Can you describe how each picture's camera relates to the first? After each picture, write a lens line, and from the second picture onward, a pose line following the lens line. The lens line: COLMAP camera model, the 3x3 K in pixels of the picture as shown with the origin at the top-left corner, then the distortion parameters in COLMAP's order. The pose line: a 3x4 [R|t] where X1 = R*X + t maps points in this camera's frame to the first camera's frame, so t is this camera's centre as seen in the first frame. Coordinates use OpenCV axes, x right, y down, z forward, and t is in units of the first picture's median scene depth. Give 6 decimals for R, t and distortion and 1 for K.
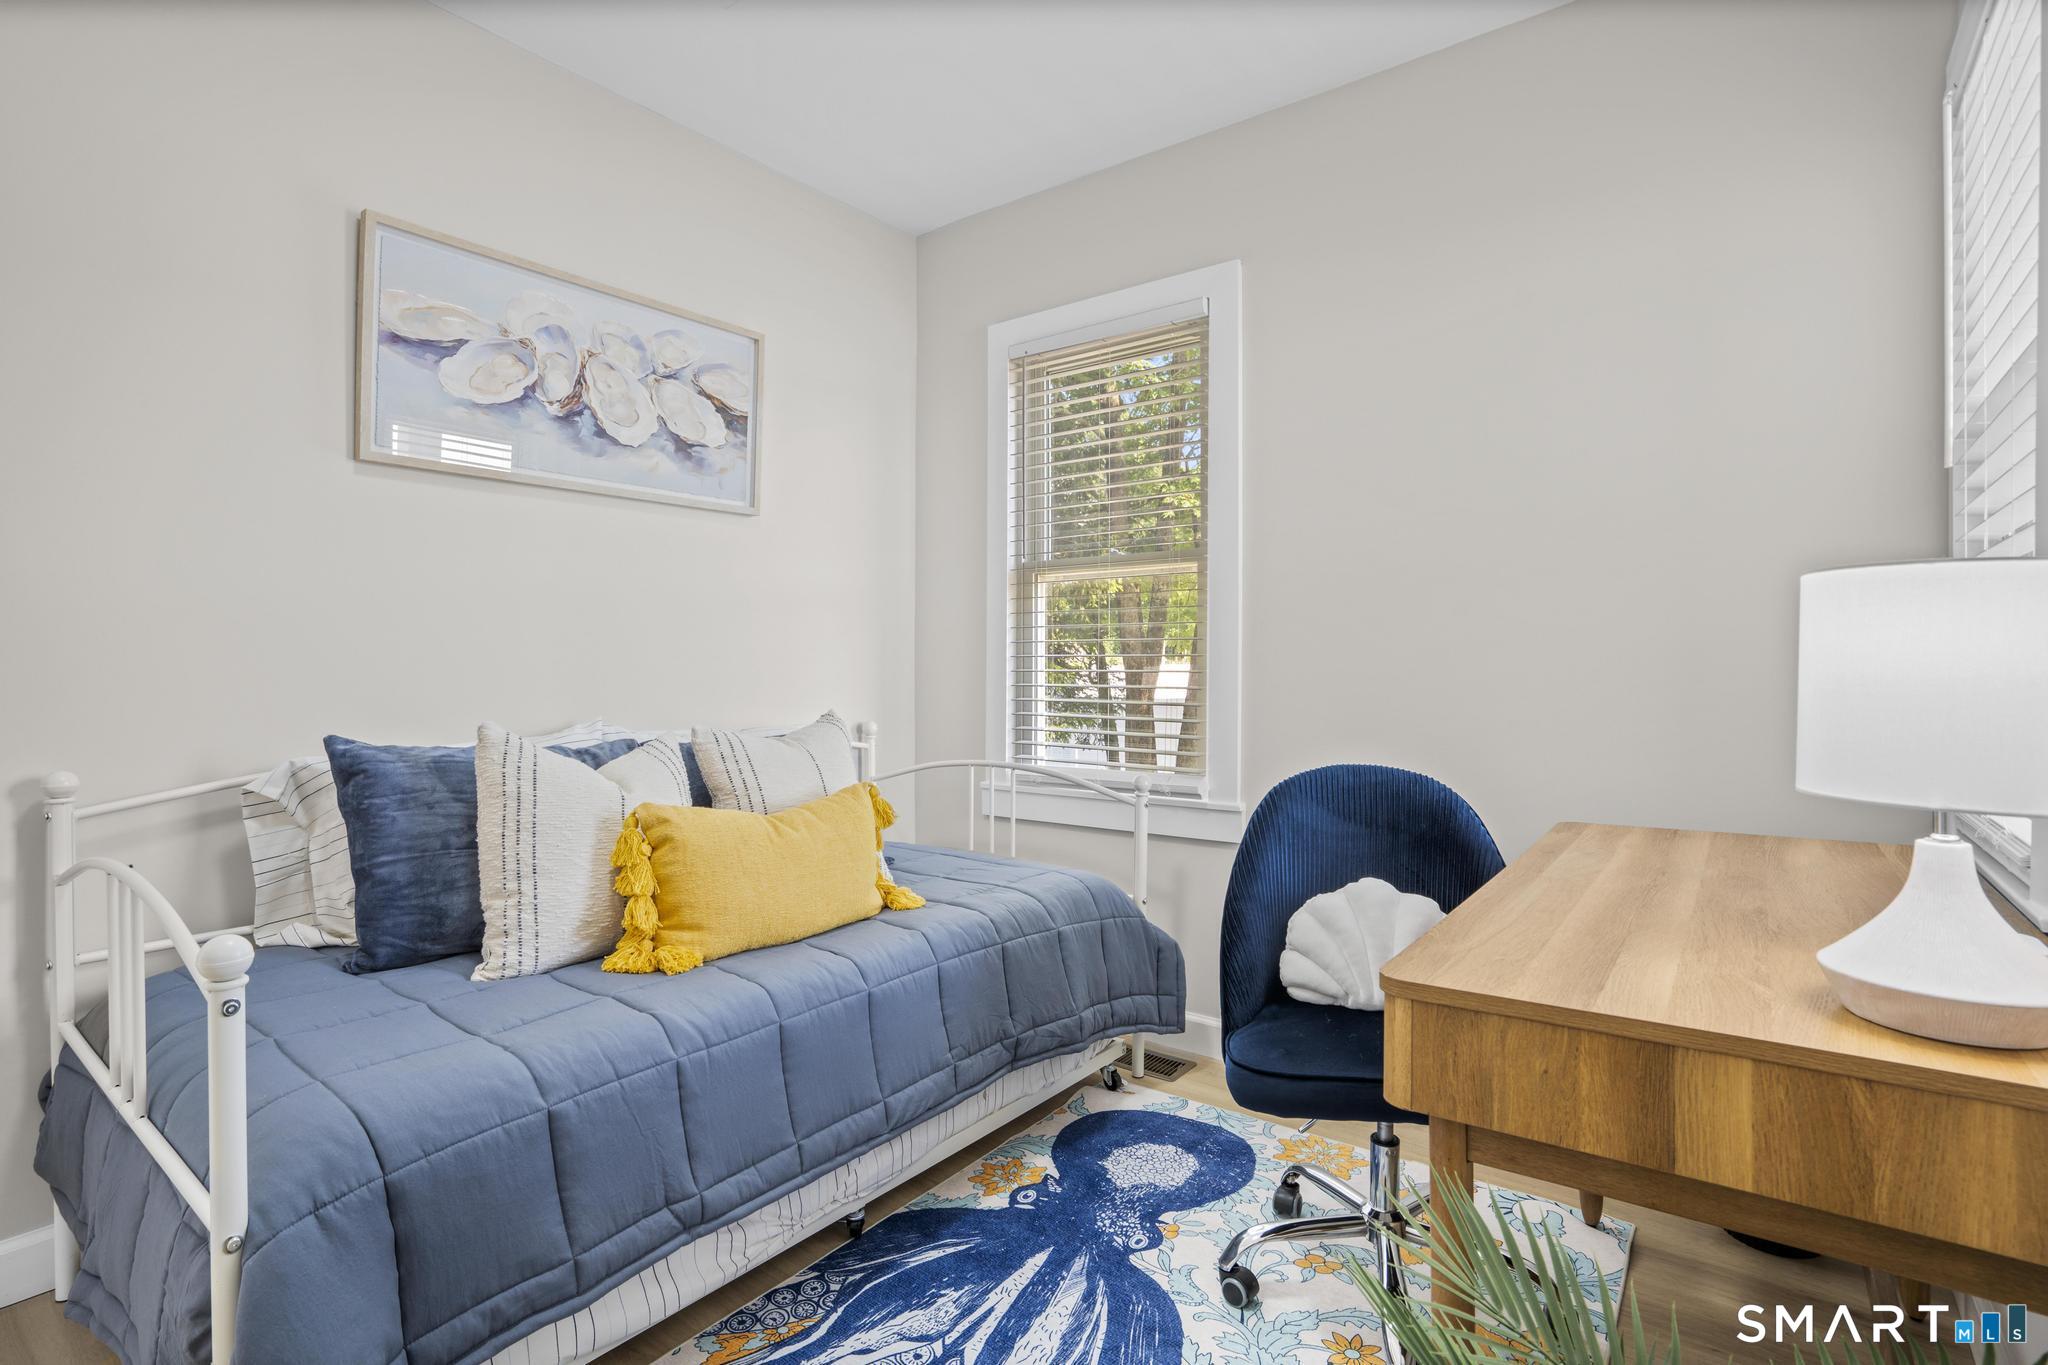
lens RADIAL K [[972.6, 0, 1015.3], [0, 972.6, 665.5], [0, 0, 1]] dist [-0.023791, 0.000560]
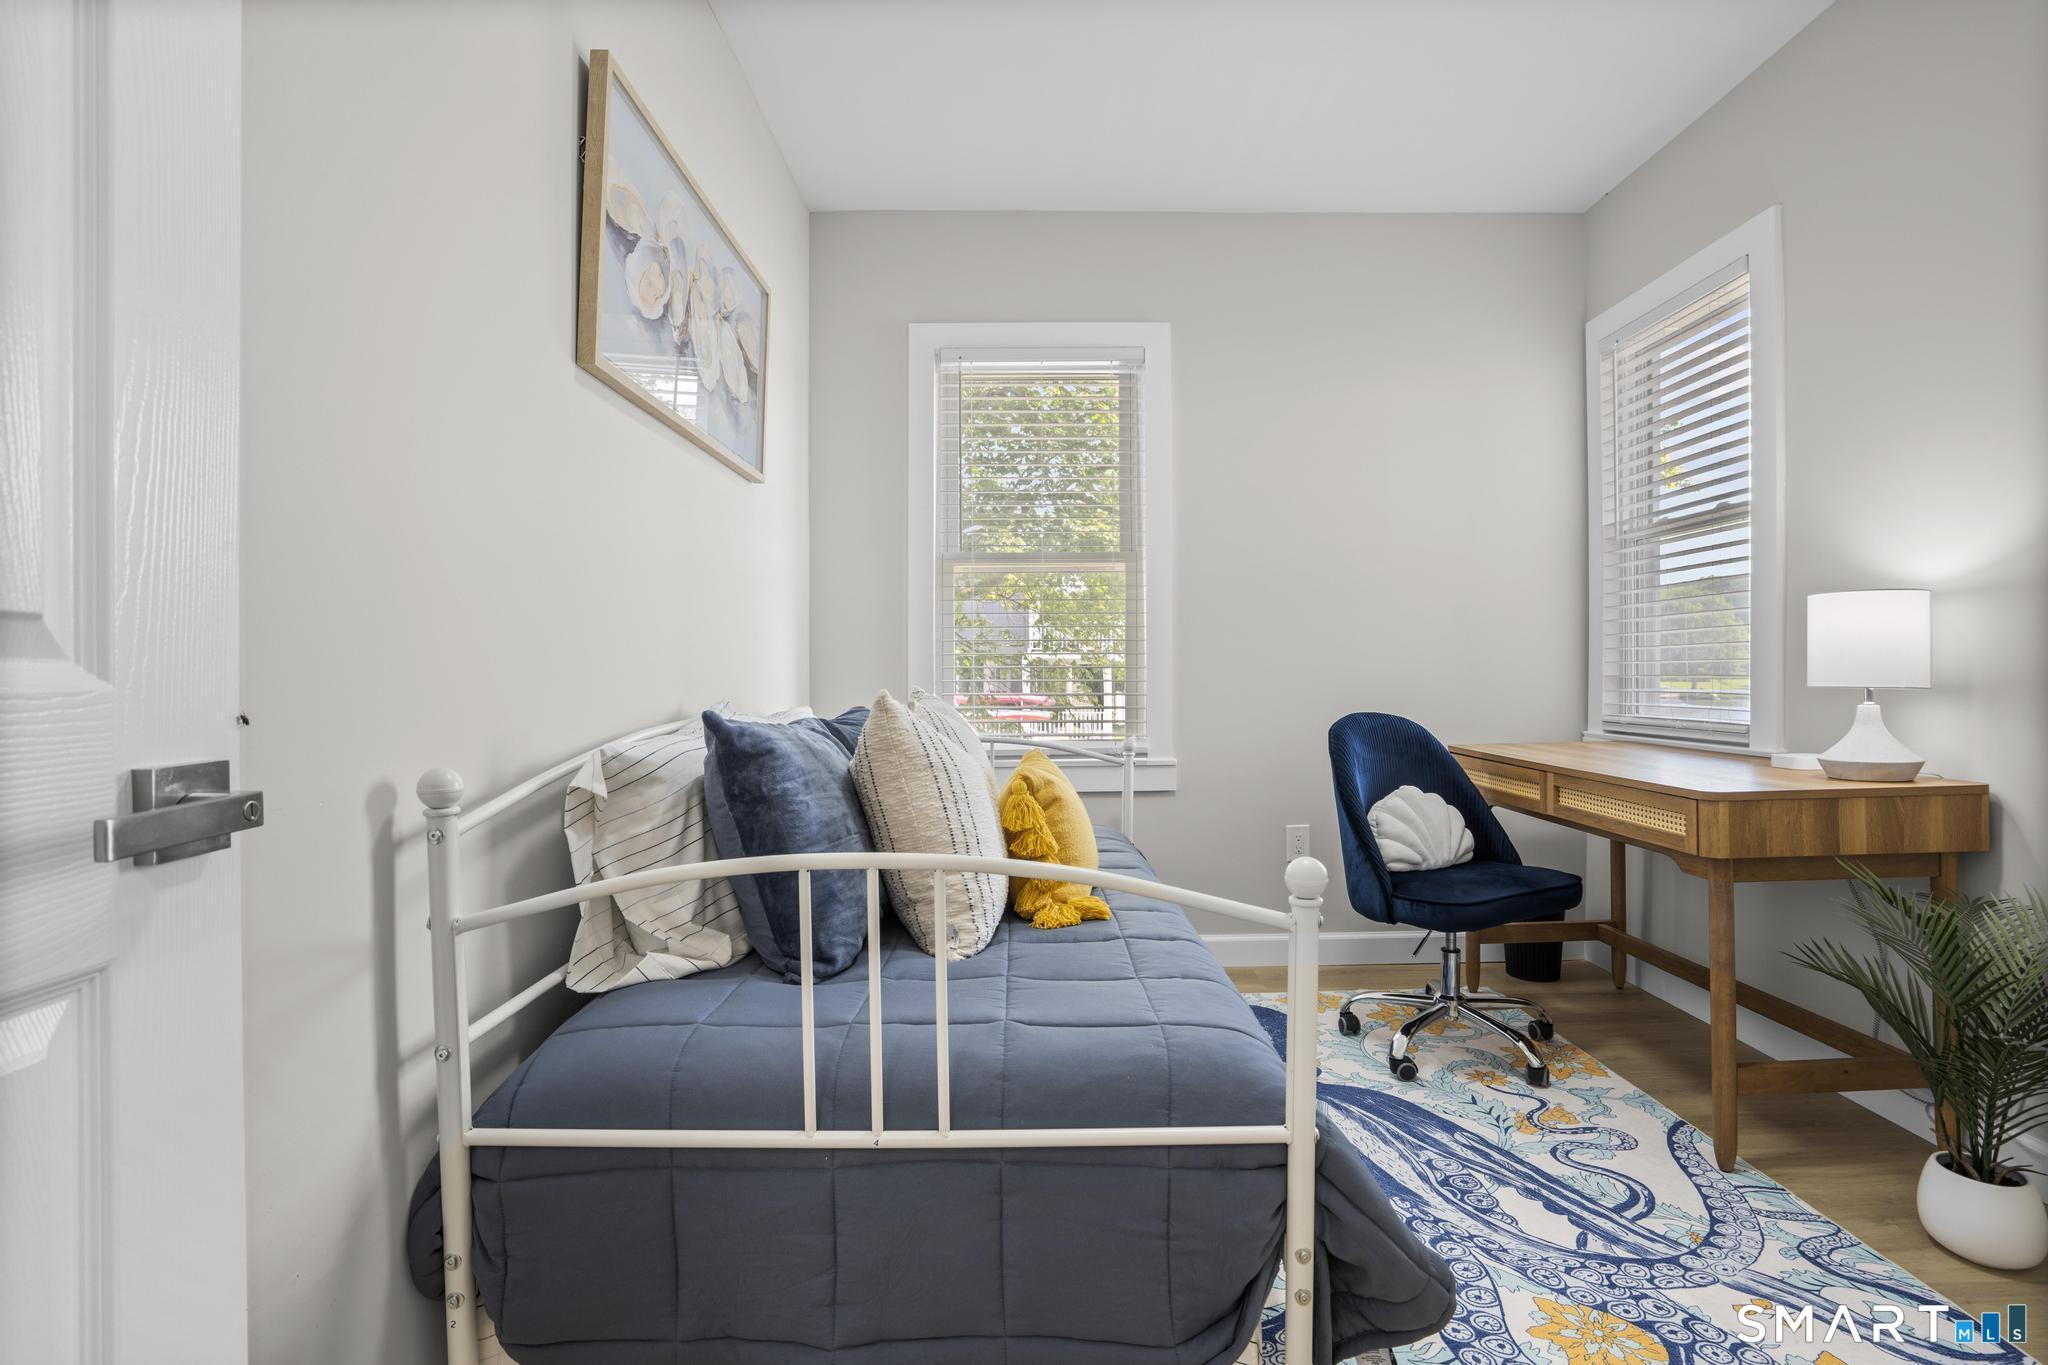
lens RADIAL K [[972.6, 0, 1016.9], [0, 972.6, 686.2], [0, 0, 1]] dist [-0.023791, 0.000560]
pose [[0.791020, -0.015626, 0.611590, -1.011632], [0.009904, 0.999870, 0.012737, 0.043696], [-0.611710, -0.004018, 0.791072, 0.194270]]
